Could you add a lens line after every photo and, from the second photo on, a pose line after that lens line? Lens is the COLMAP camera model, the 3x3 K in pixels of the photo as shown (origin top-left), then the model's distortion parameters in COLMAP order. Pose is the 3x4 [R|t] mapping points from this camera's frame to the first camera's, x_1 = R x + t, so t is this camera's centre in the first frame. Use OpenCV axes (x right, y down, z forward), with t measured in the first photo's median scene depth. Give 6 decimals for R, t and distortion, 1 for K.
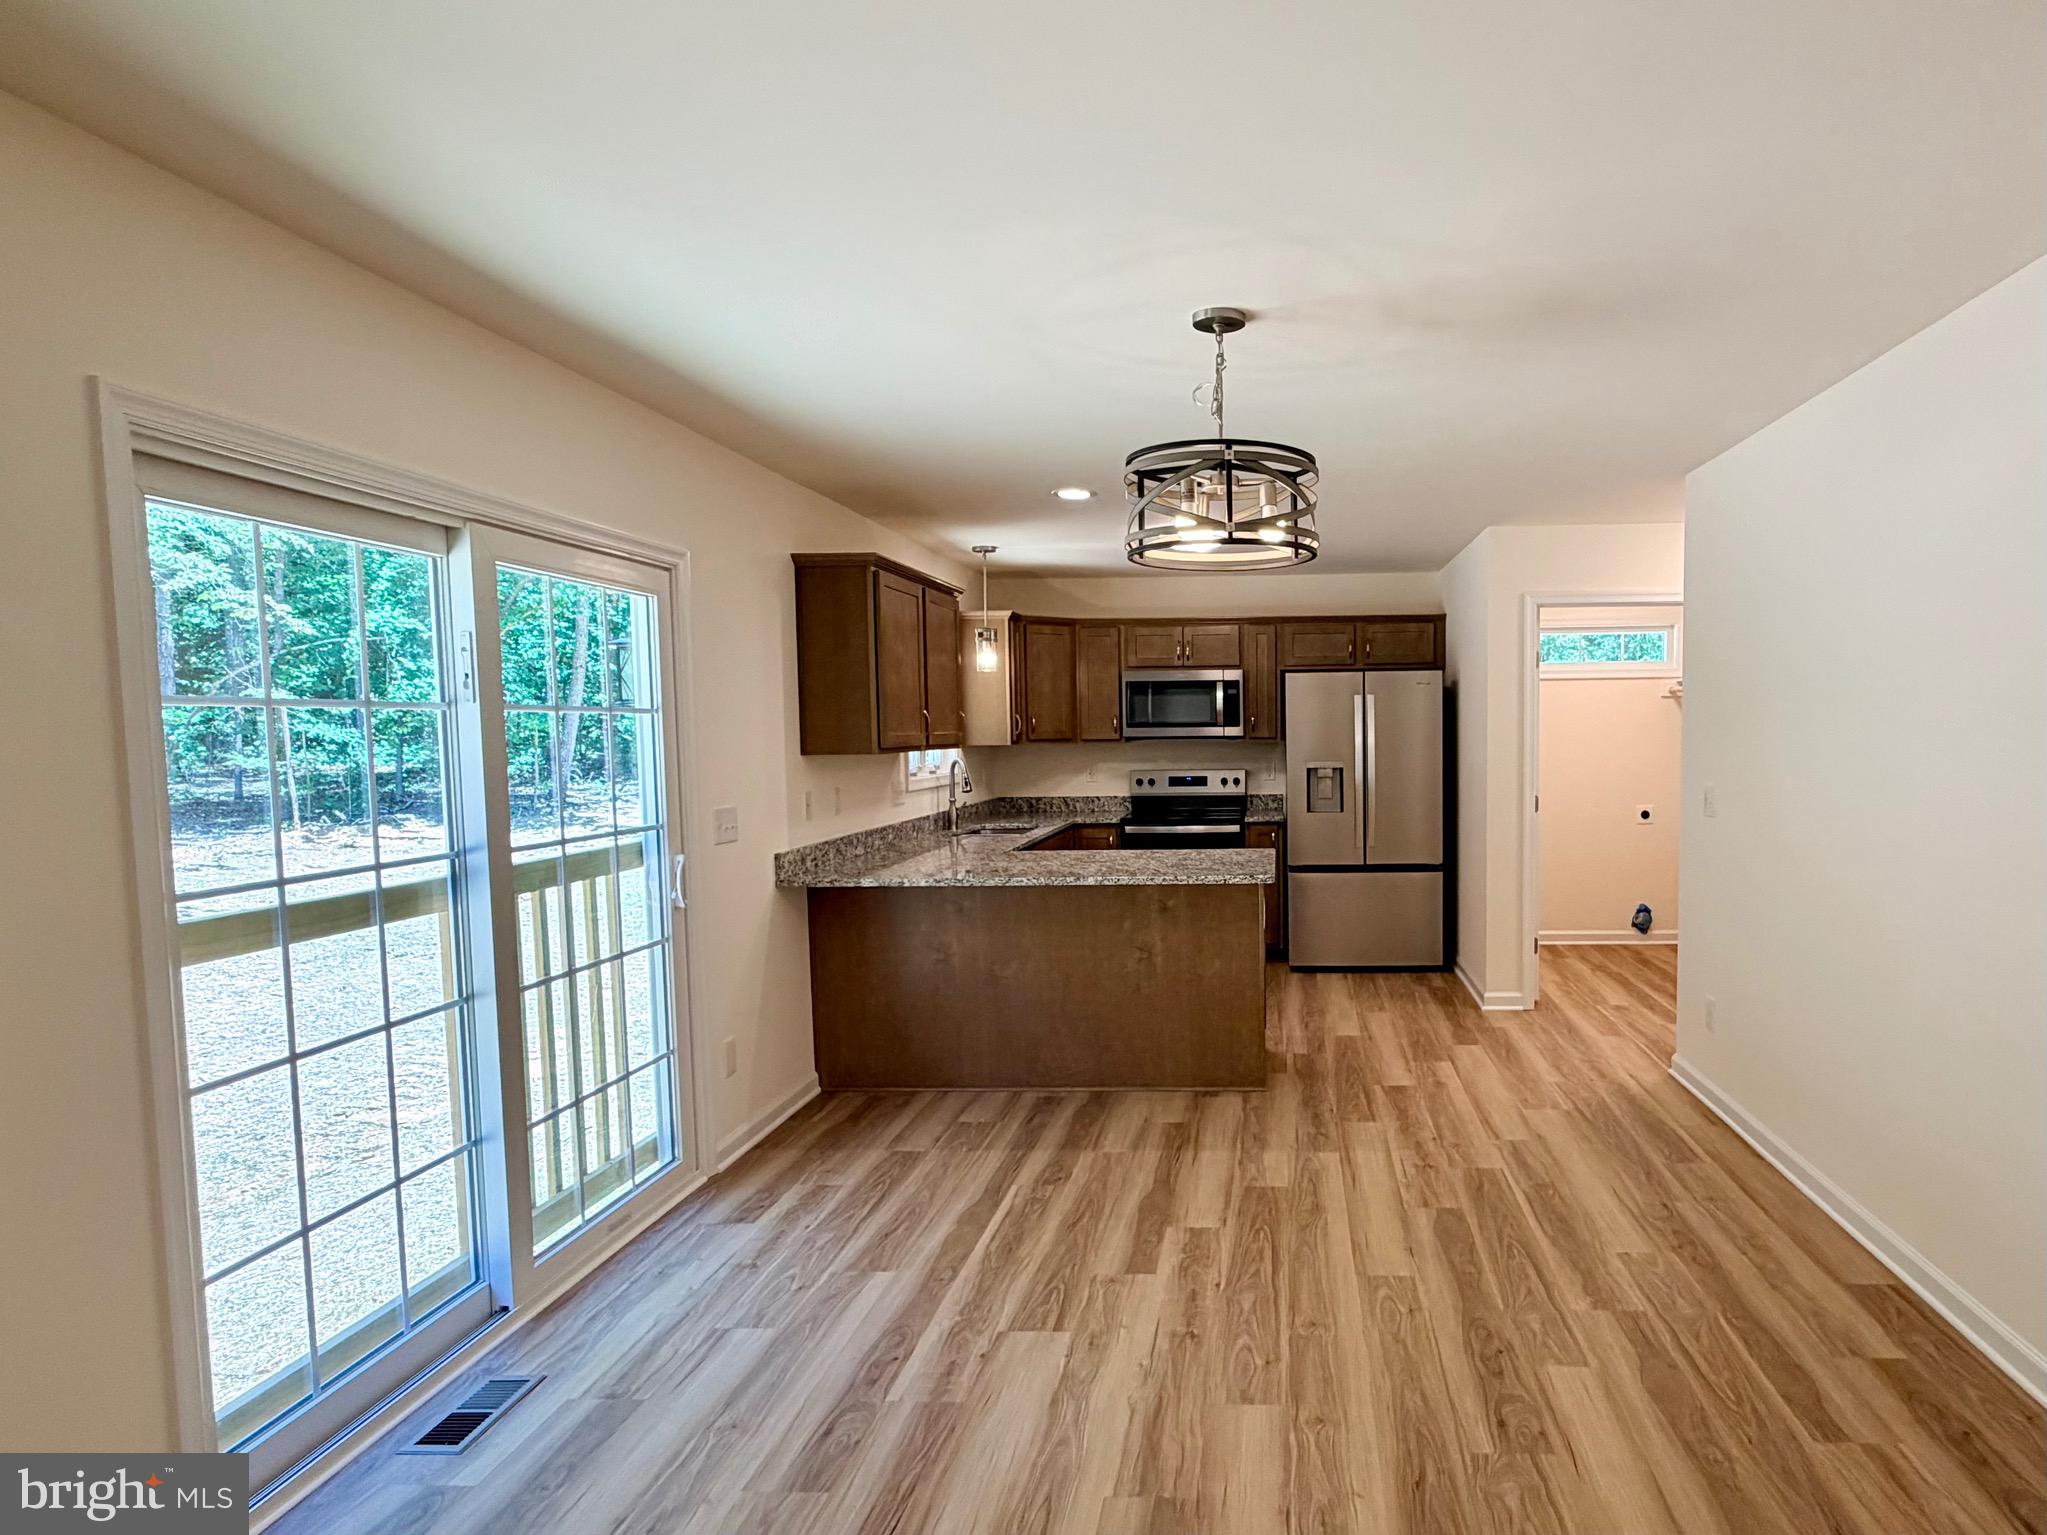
lens RADIAL K [[1175.1, 0, 1231.1], [0, 1175.1, 806.6], [0, 0, 1]] dist [0.002937, 0.001818]
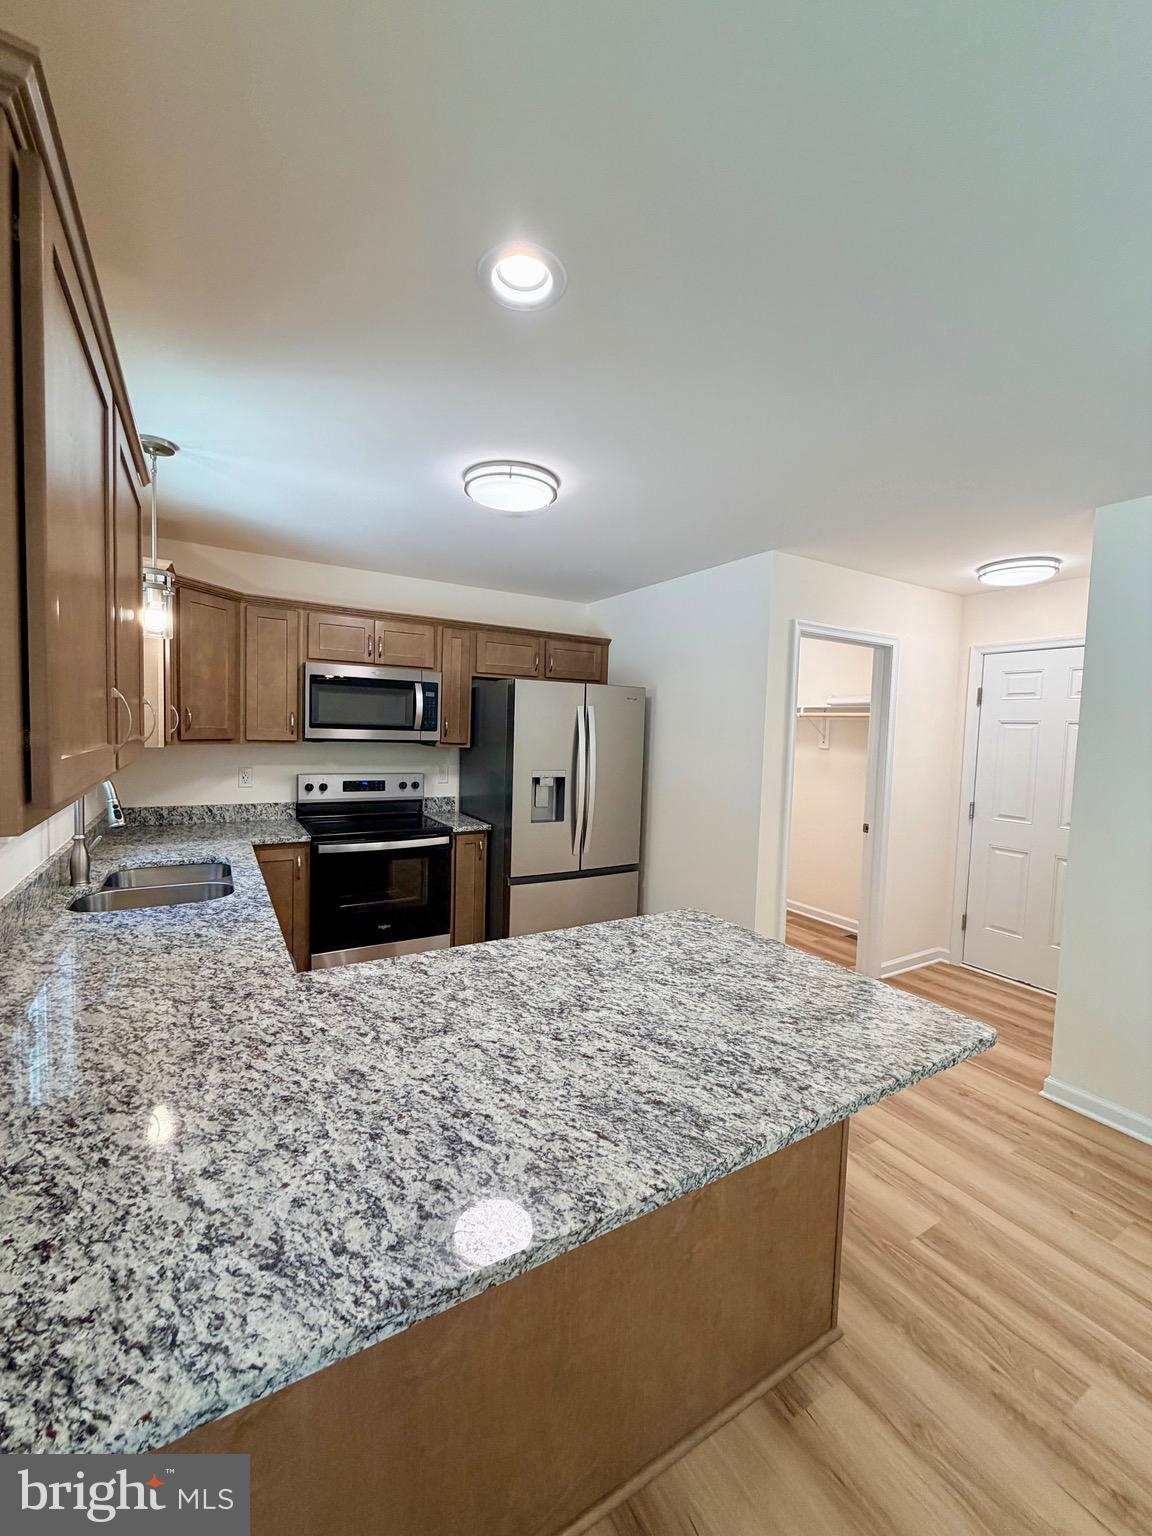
lens RADIAL K [[611.5, 0, 573.1], [0, 611.5, 765.5], [0, 0, 1]] dist [-0.001337, -0.000223]
pose [[0.838871, 0.003299, 0.544320, -0.182955], [-0.001836, 0.999993, -0.003231, -0.041064], [-0.544327, 0.001711, 0.838872, 0.552026]]
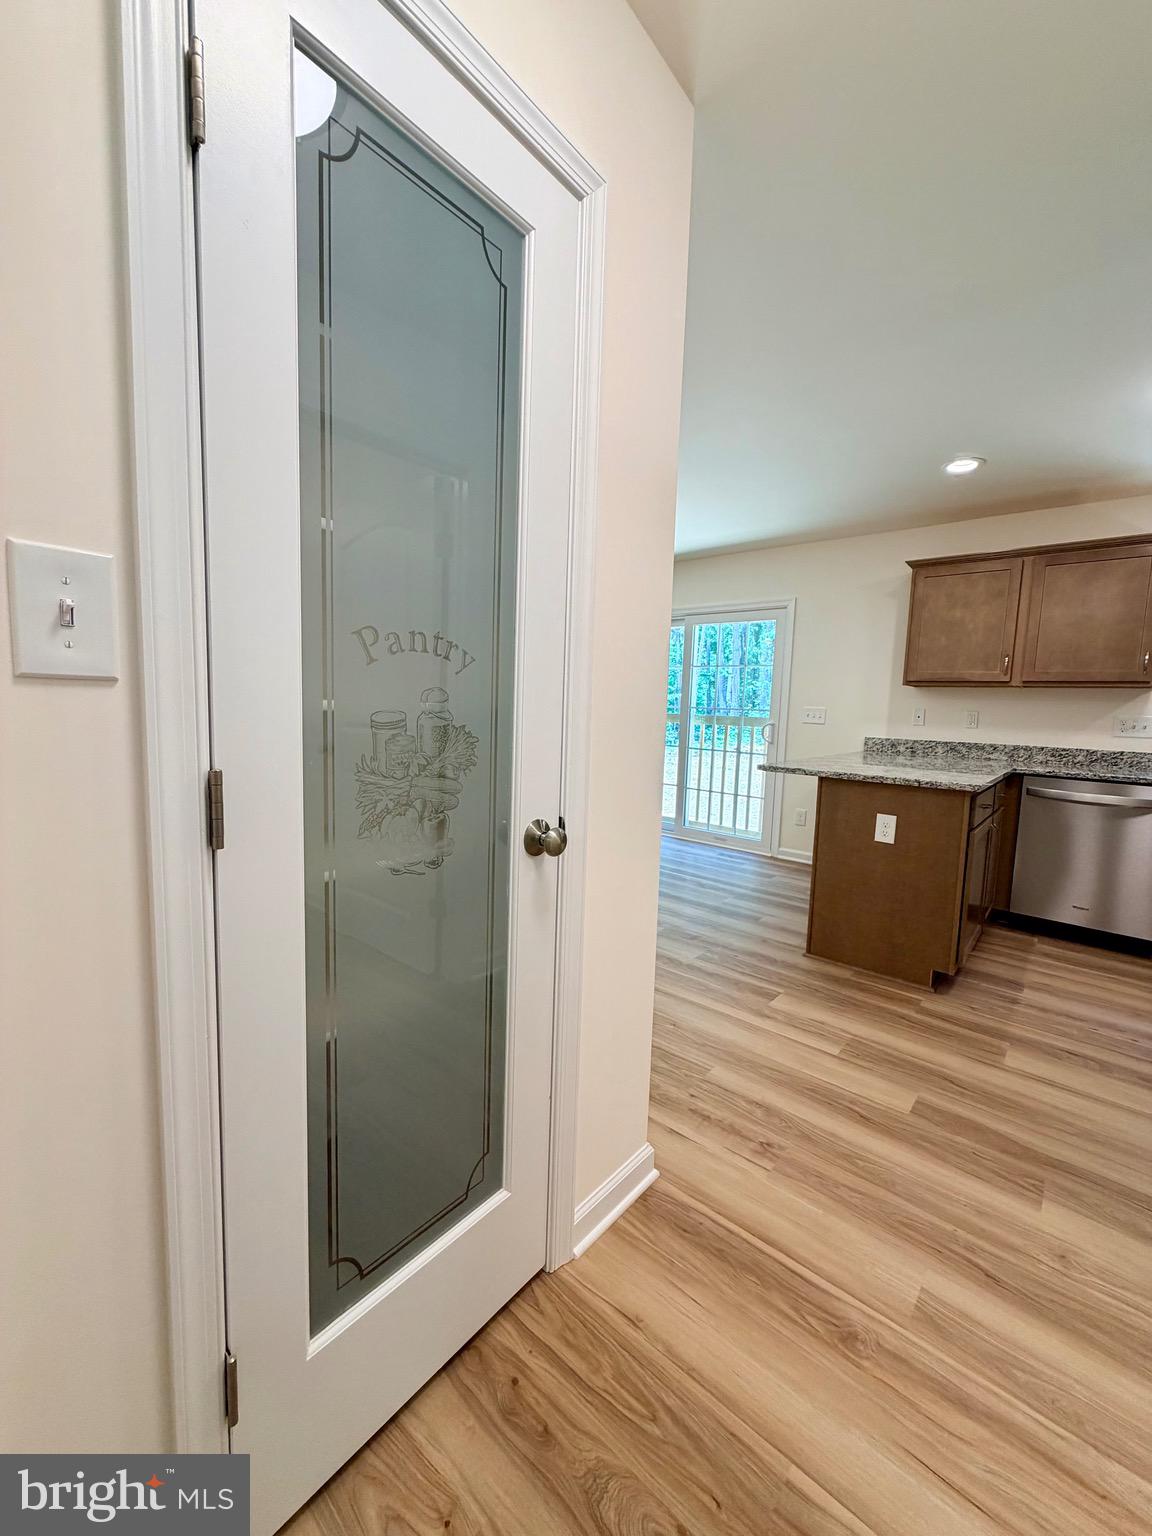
lens RADIAL K [[611.5, 0, 574.0], [0, 611.5, 765.3], [0, 0, 1]] dist [-0.001337, -0.000223]
pose [[-0.618218, 0.071850, -0.782716, 0.448808], [-0.080027, 0.984885, 0.153616, -0.019318], [0.781922, 0.157606, -0.603124, 0.798200]]
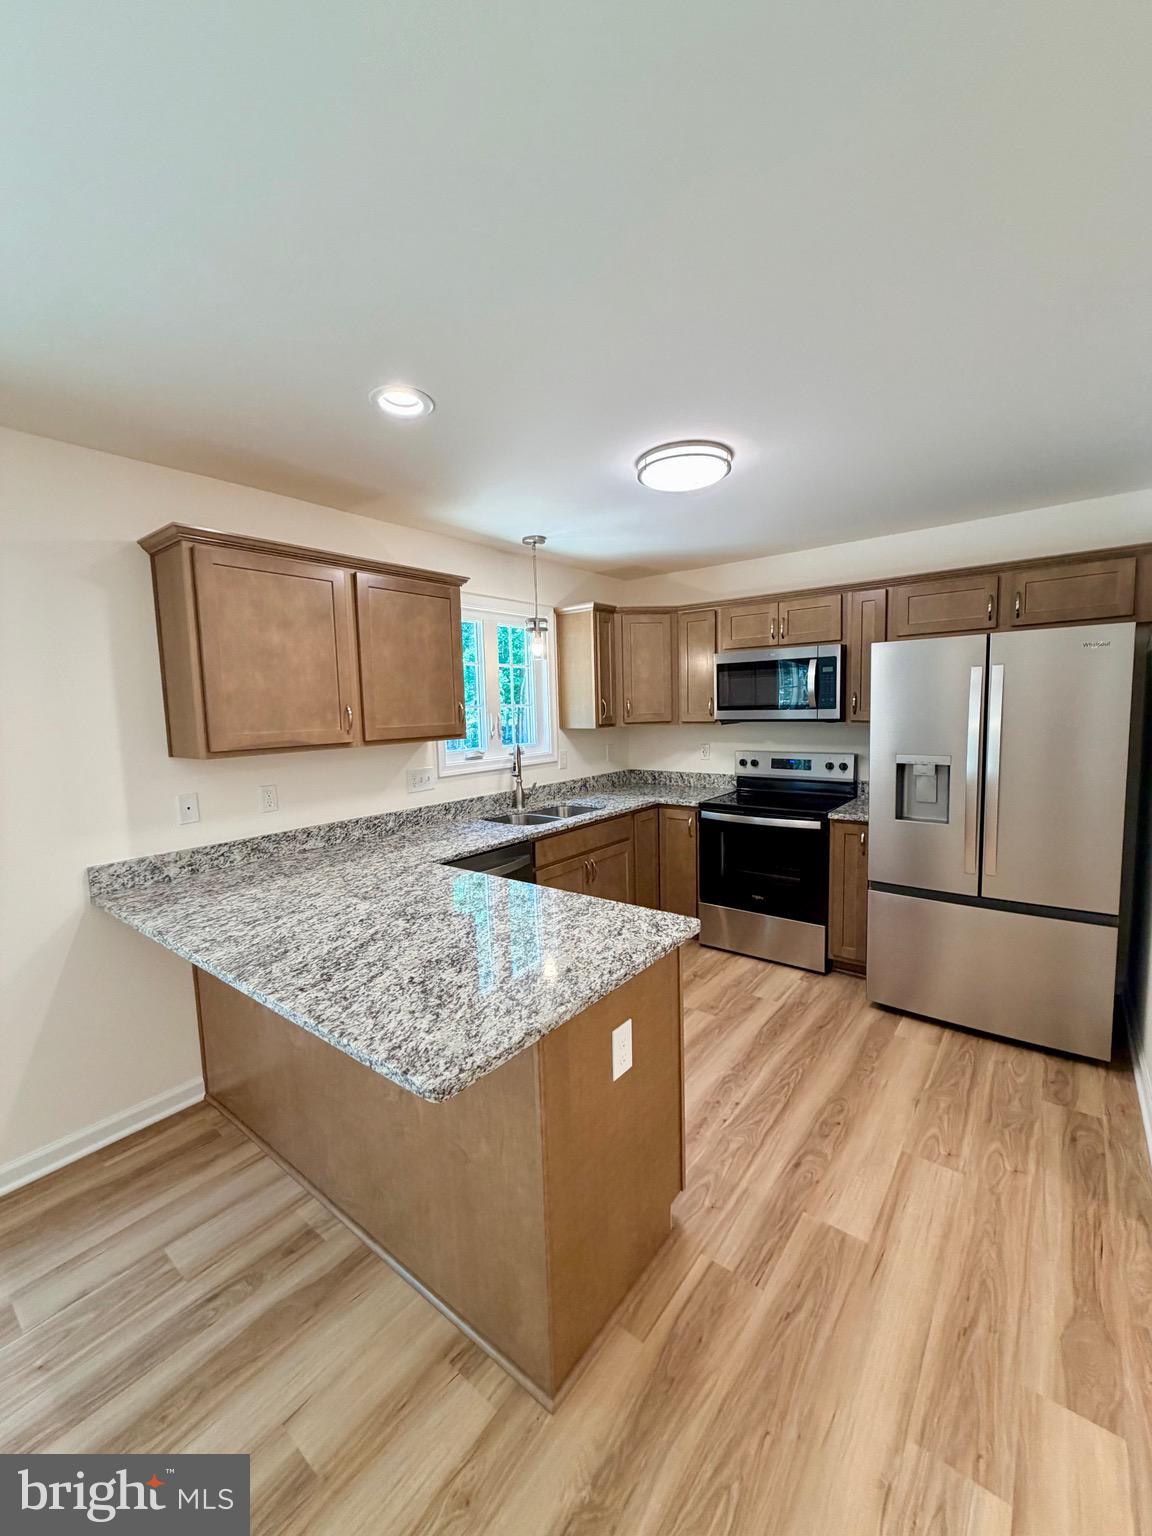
lens RADIAL K [[611.5, 0, 575.7], [0, 611.5, 765.1], [0, 0, 1]] dist [-0.001337, -0.000223]
pose [[0.807863, 0.046015, -0.587571, 0.130884], [-0.021168, 0.998570, 0.049097, -0.046758], [0.588990, -0.027226, 0.807681, 0.541471]]
